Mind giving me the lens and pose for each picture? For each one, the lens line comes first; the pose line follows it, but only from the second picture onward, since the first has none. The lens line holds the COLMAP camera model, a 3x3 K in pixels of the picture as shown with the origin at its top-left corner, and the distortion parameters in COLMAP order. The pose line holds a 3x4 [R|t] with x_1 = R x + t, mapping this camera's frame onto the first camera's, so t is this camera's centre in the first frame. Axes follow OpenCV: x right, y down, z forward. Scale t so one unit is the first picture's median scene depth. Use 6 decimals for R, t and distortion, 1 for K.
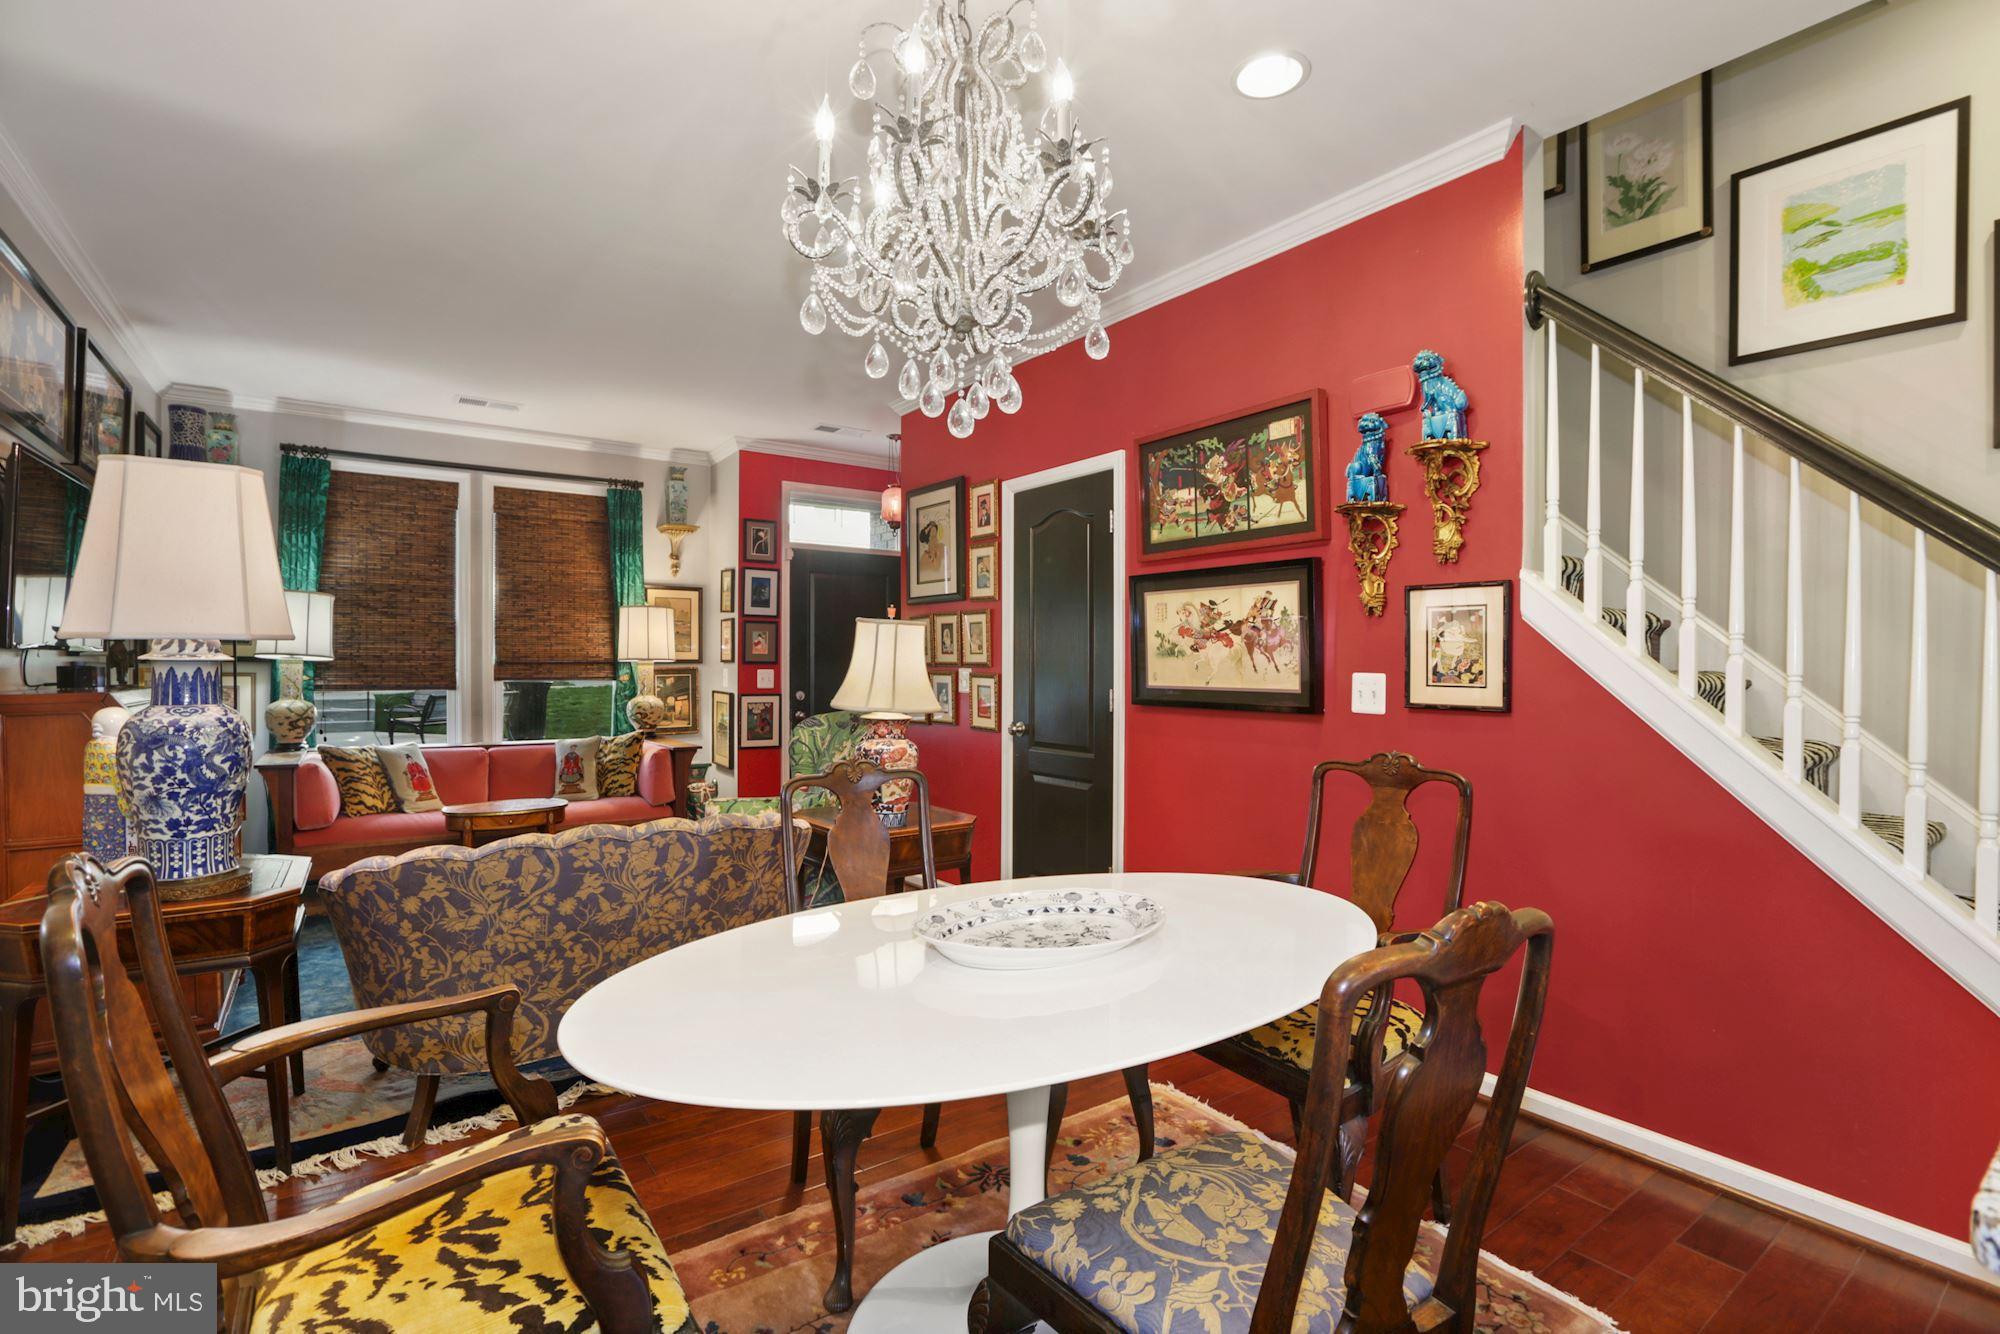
lens RADIAL K [[925.5, 0, 982.0], [0, 925.5, 679.9], [0, 0, 1]] dist [-0.043787, 0.014816]
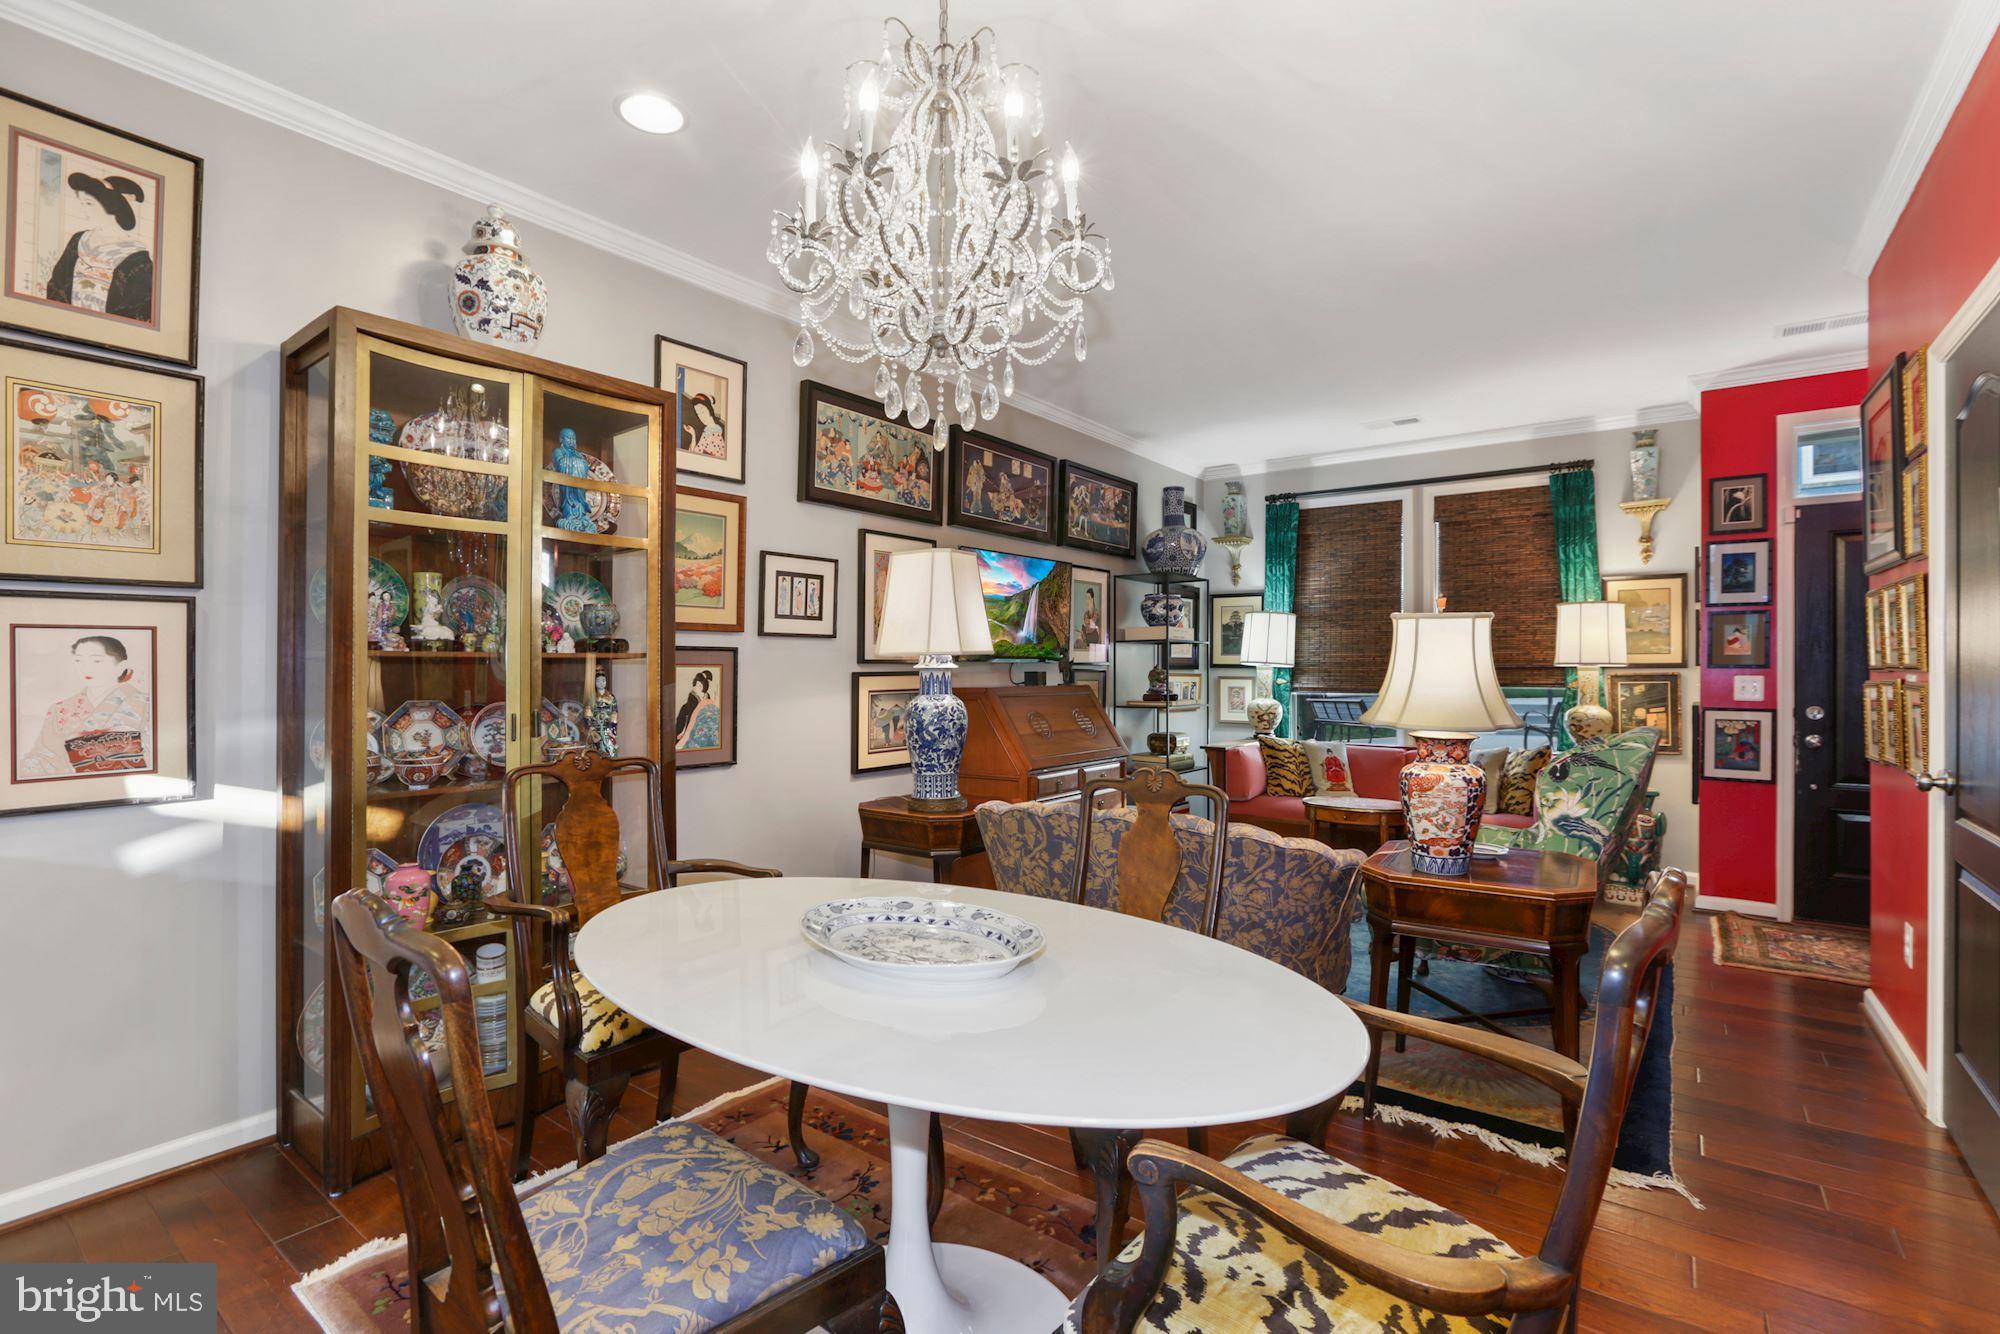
lens RADIAL K [[925.5, 0, 1007.4], [0, 925.5, 664.6], [0, 0, 1]] dist [-0.043787, 0.014816]
pose [[0.315318, -0.008408, -0.948949, 0.322695], [-0.013570, 0.999819, -0.013368, -0.002814], [0.948889, 0.017093, 0.315147, 0.246427]]
